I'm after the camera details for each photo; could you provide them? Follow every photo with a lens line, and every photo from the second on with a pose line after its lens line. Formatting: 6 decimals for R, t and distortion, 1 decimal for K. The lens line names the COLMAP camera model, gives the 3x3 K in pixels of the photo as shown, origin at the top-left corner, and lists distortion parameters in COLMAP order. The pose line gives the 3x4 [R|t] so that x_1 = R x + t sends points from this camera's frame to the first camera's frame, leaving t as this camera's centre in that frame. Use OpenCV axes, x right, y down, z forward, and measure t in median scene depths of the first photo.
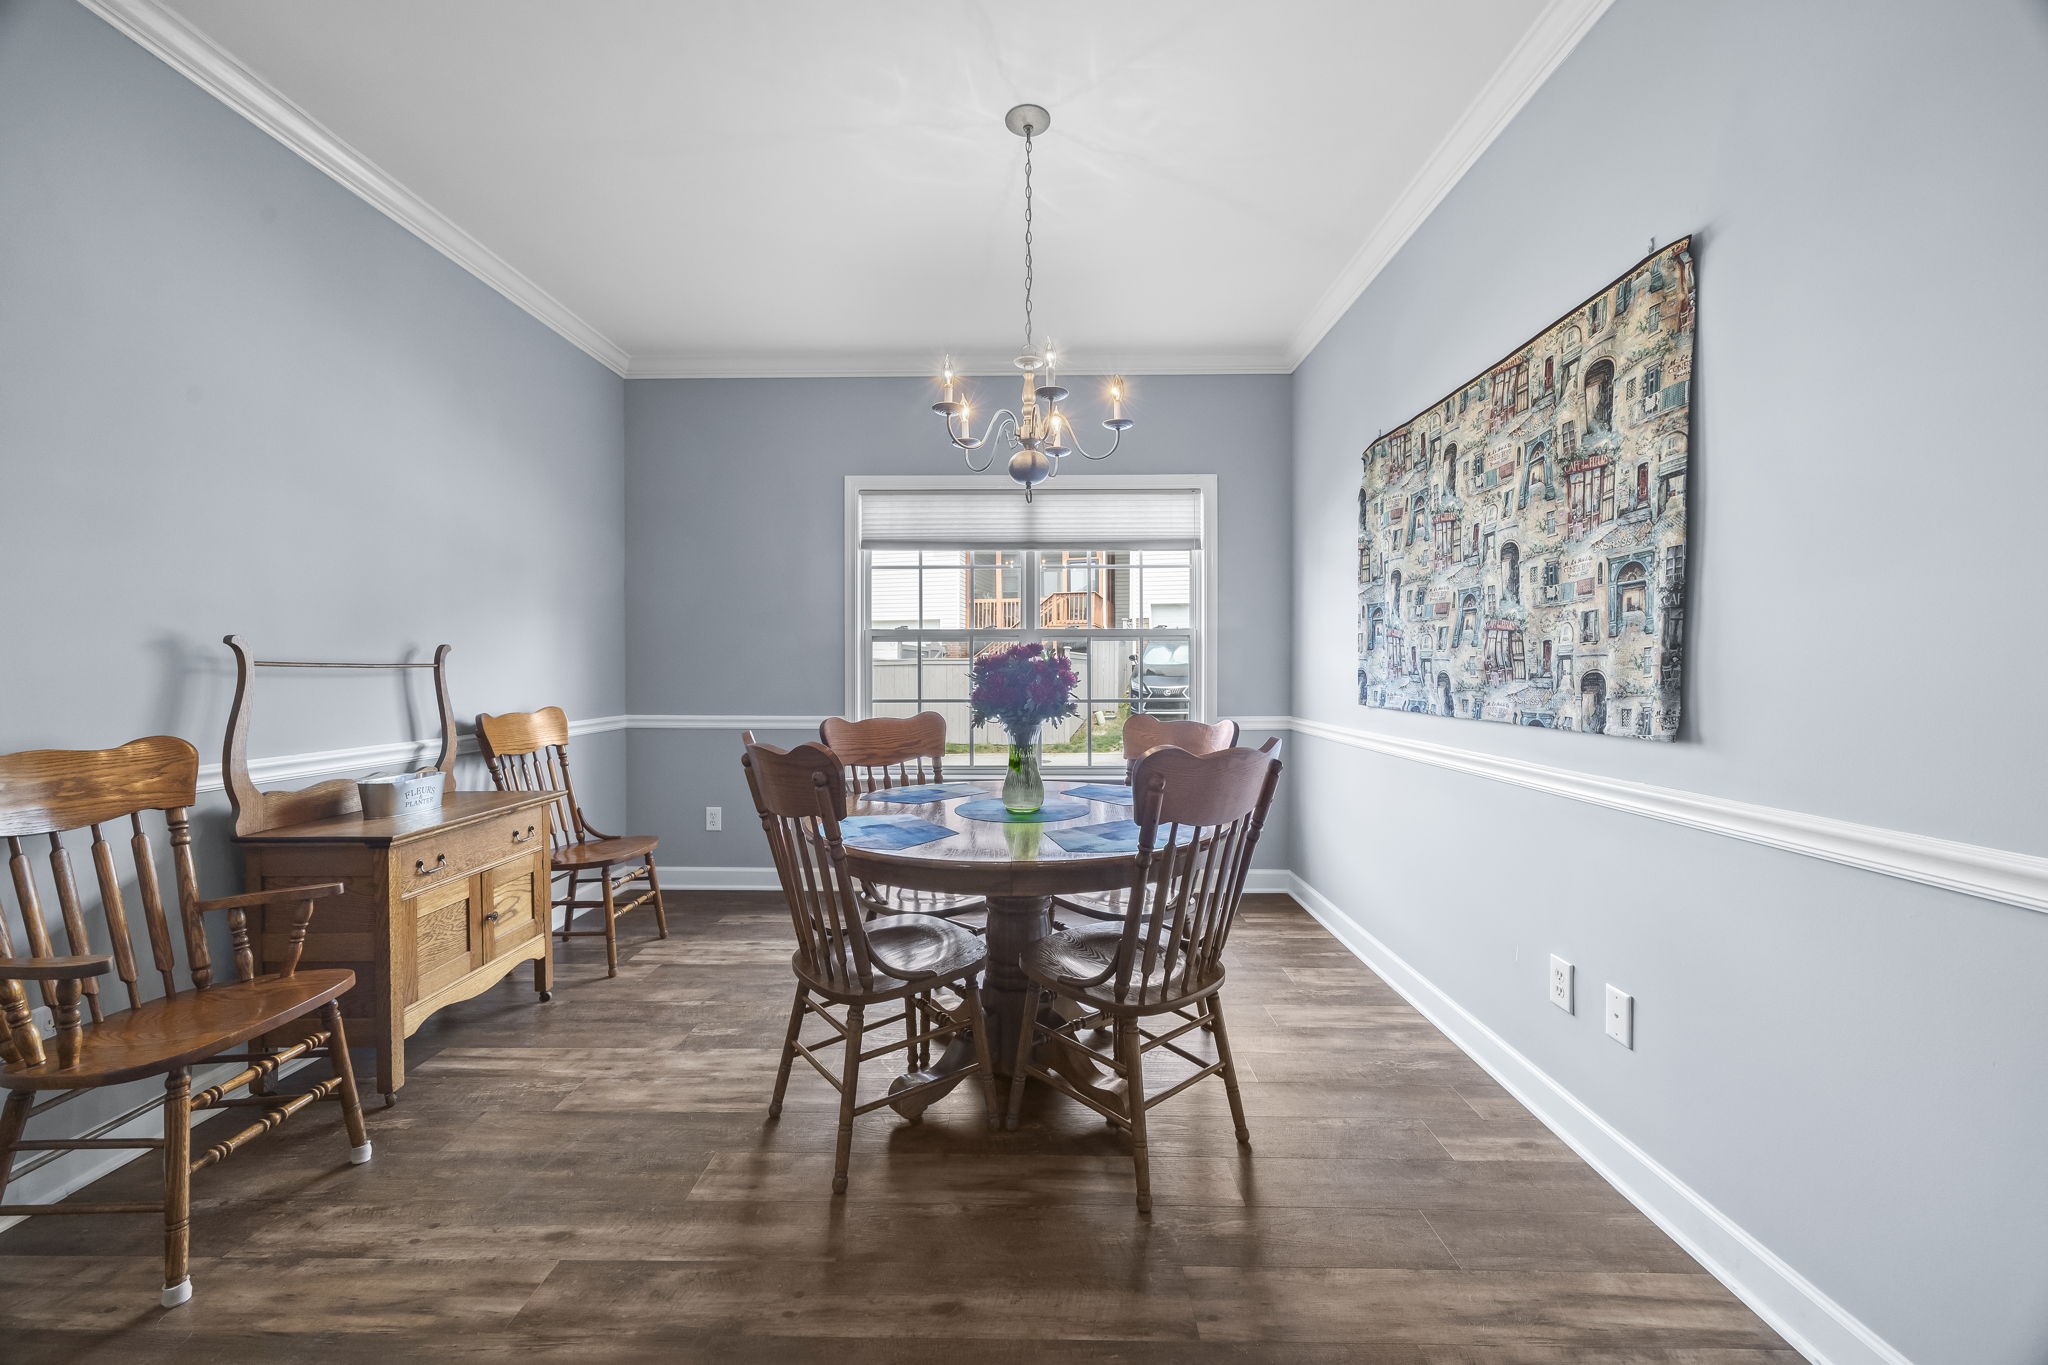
lens RADIAL K [[784.4, 0, 1032.8], [0, 784.4, 665.7], [0, 0, 1]] dist [-0.002448, 0.000036]
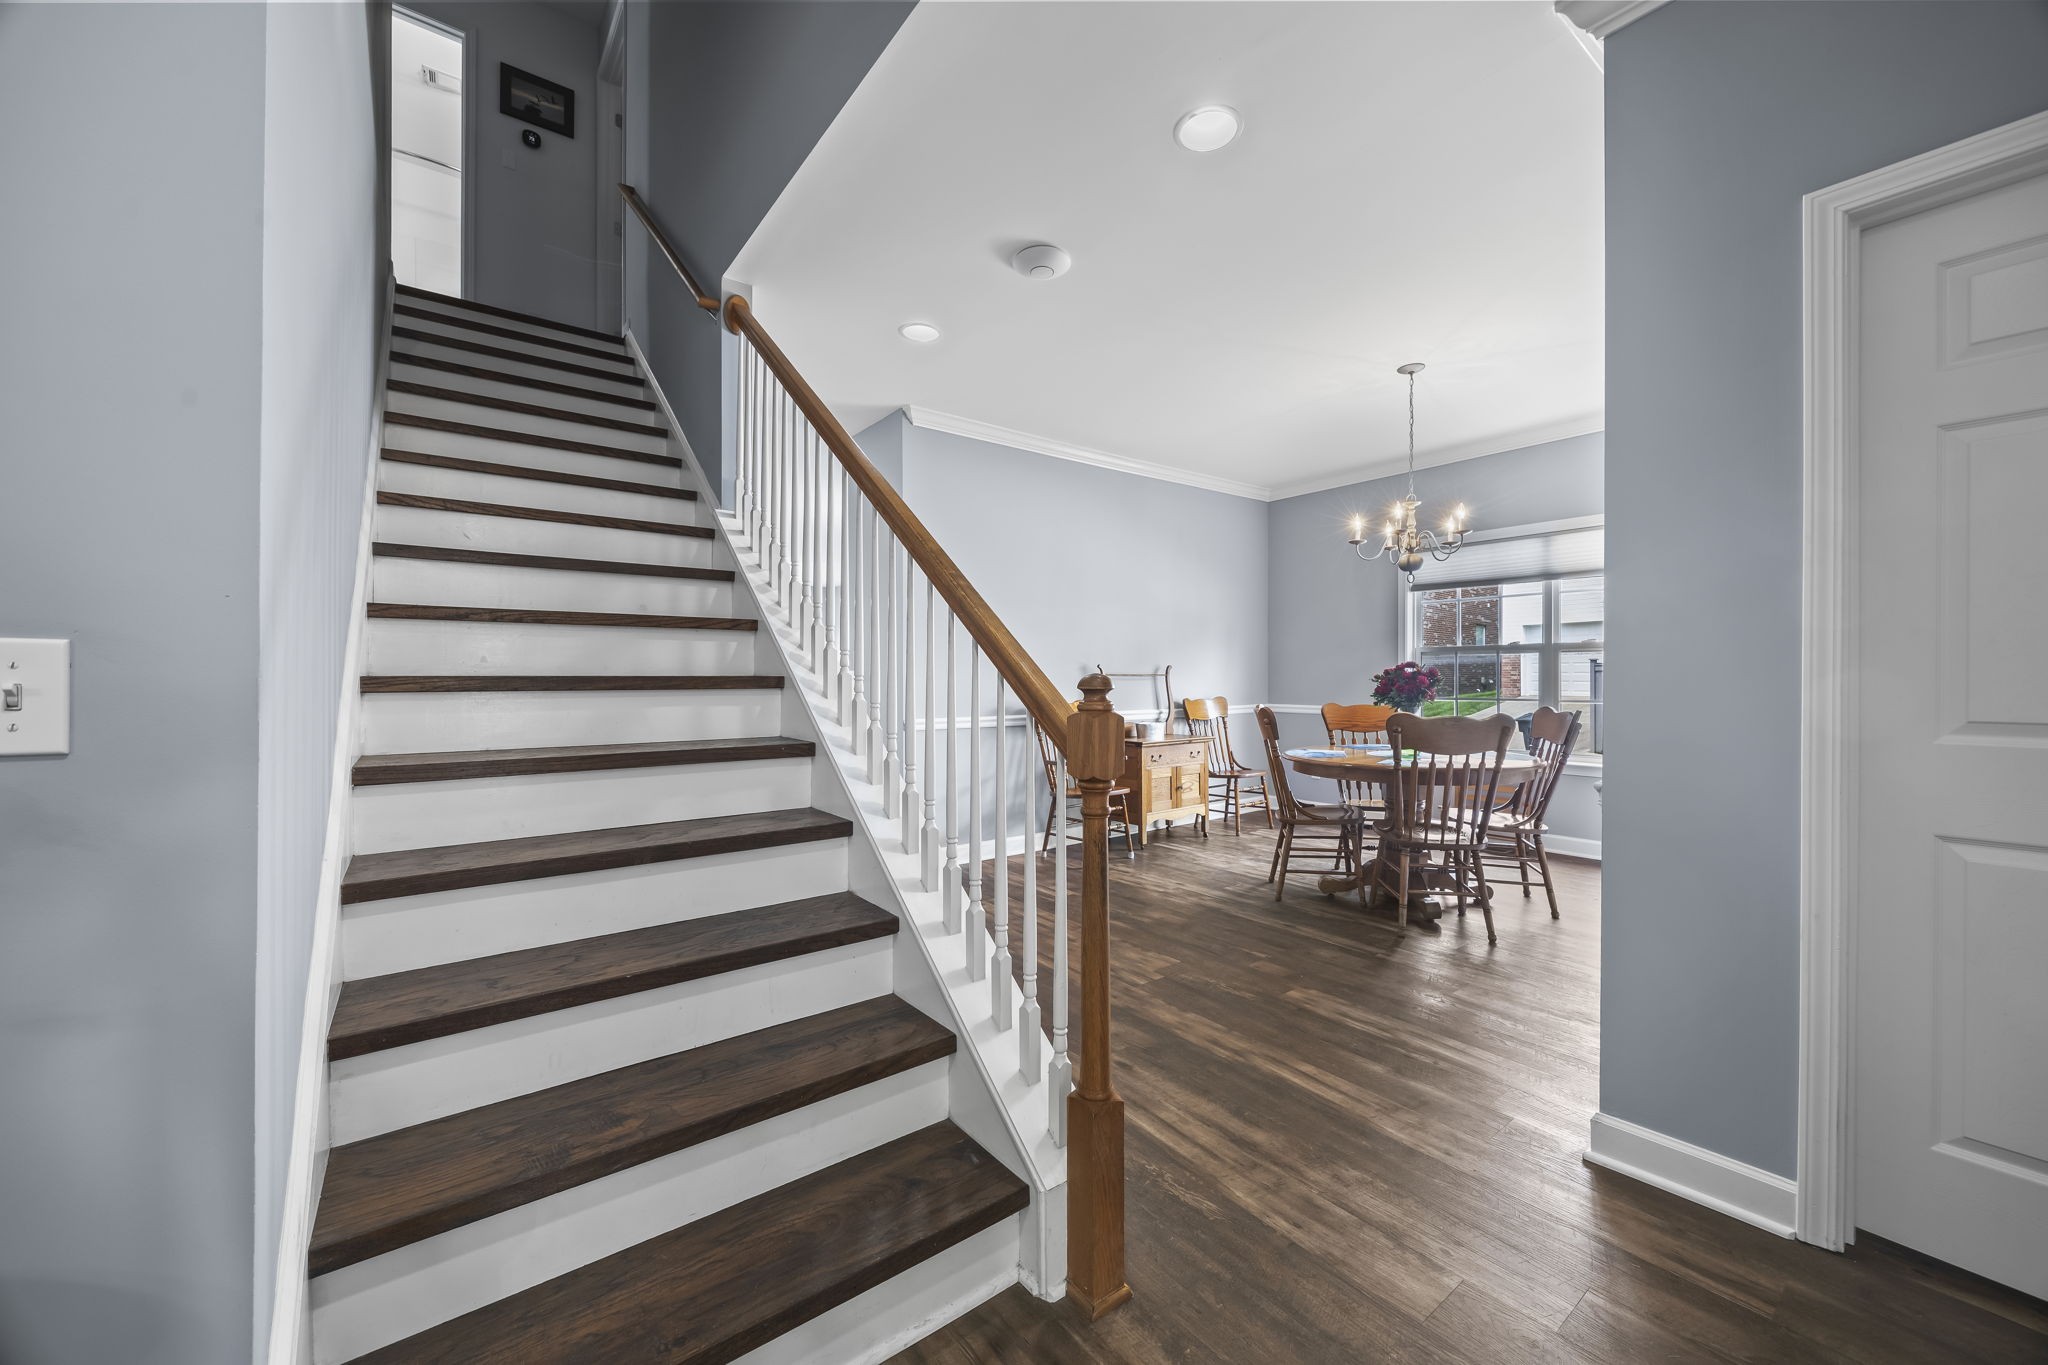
lens RADIAL K [[784.4, 0, 1028.3], [0, 784.4, 681.4], [0, 0, 1]] dist [-0.002448, 0.000036]
pose [[0.619937, 0.005777, -0.784631, 0.753192], [-0.002964, 0.999983, 0.005021, 0.007428], [0.784646, -0.000787, 0.619943, -0.690933]]
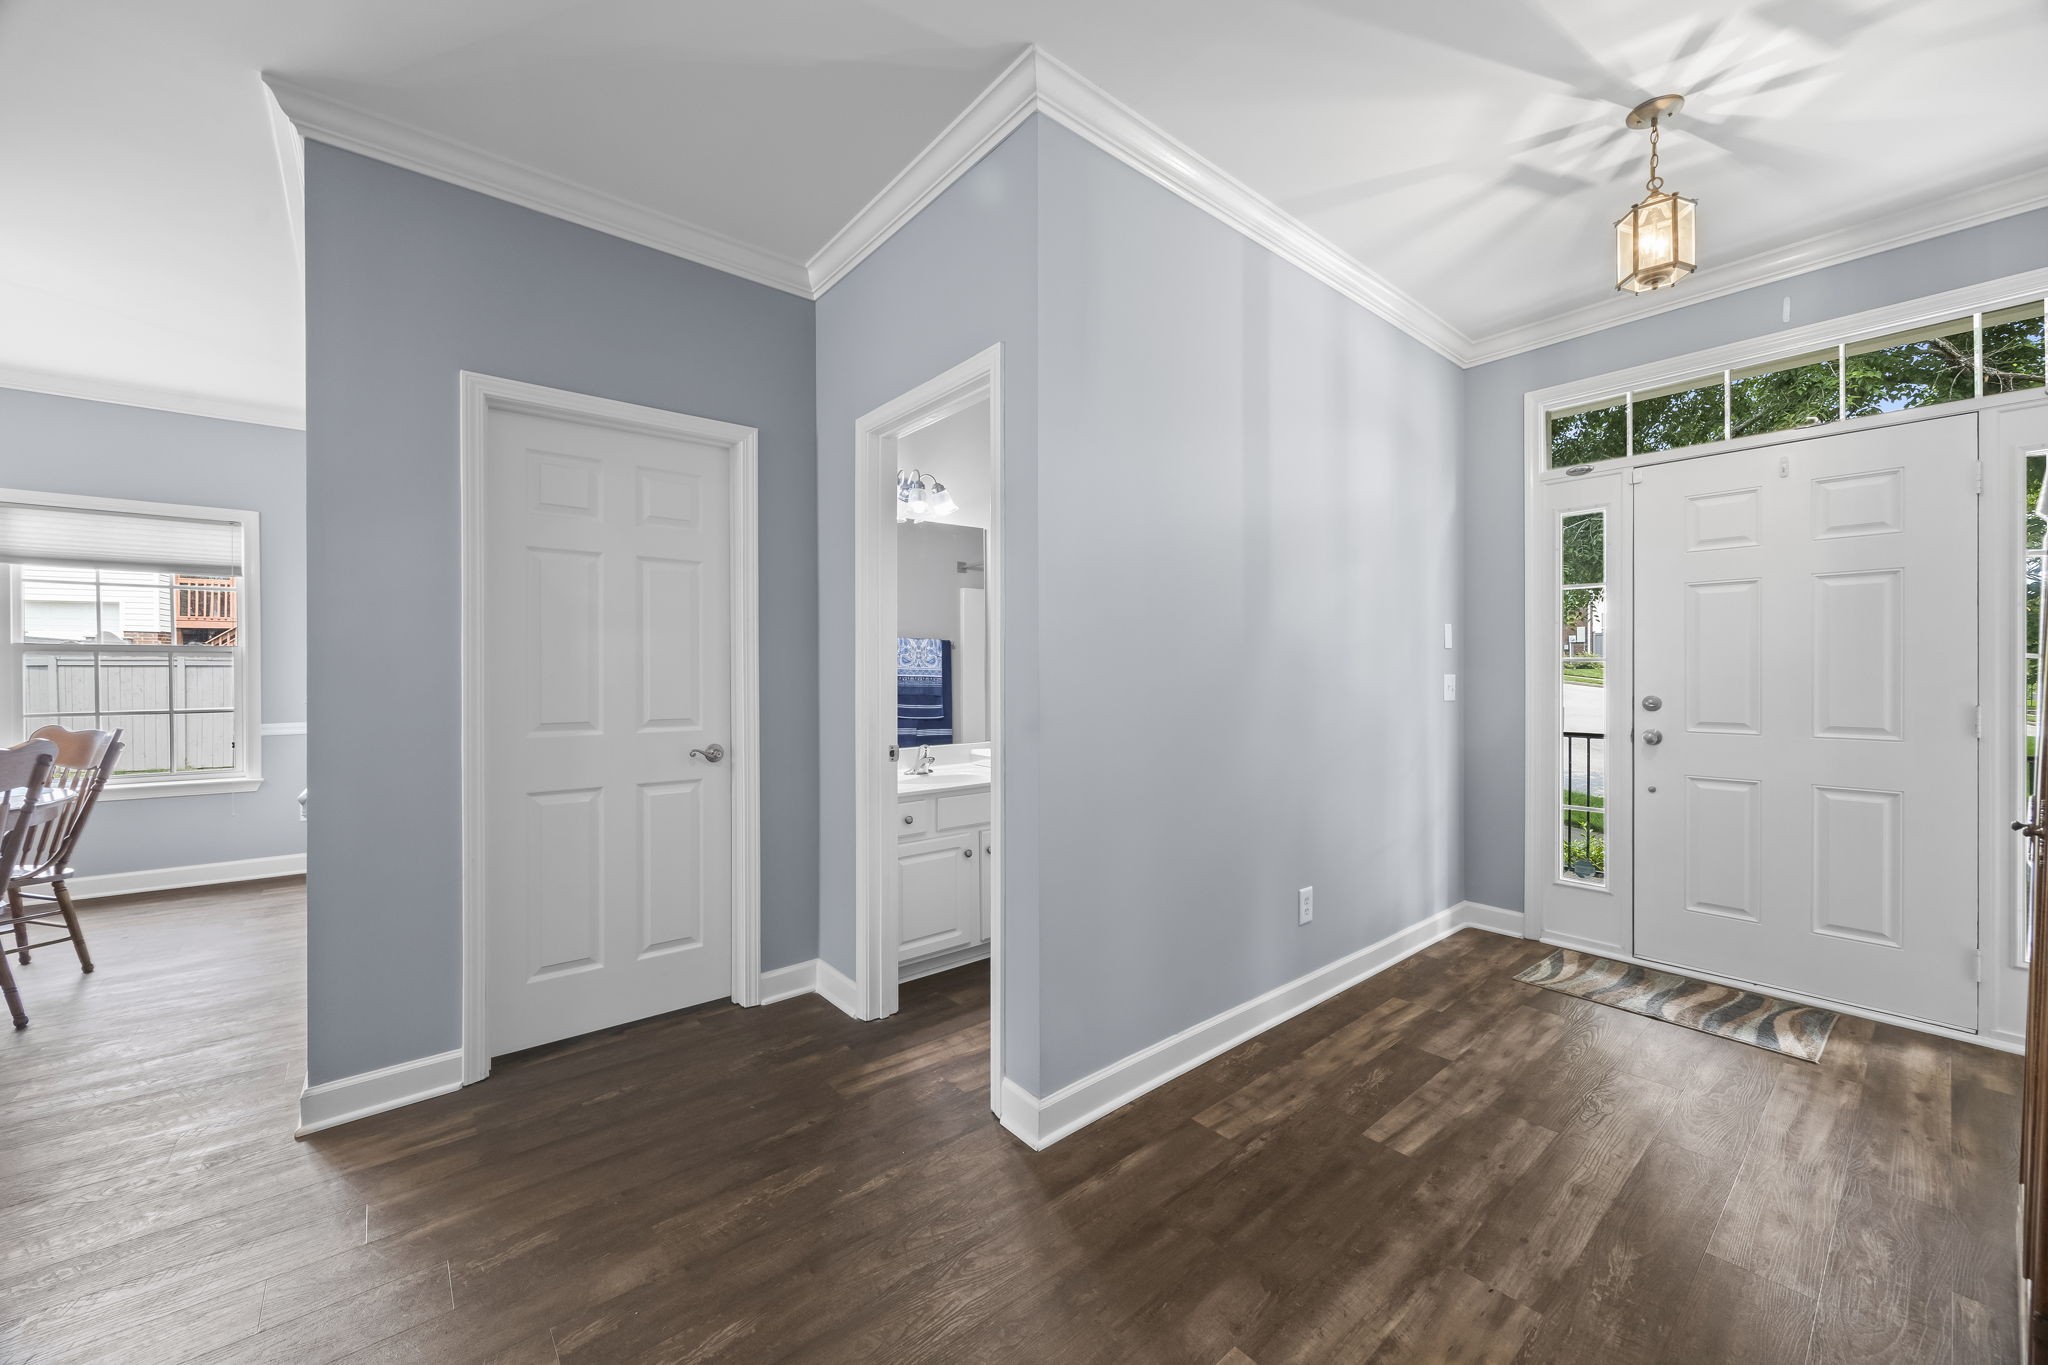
lens RADIAL K [[784.4, 0, 1028.3], [0, 784.4, 676.2], [0, 0, 1]] dist [-0.002448, 0.000036]
pose [[0.767687, -0.004904, 0.640806, 0.573750], [0.000757, 0.999977, 0.006746, -0.027358], [-0.640824, -0.004693, 0.767673, -0.933967]]
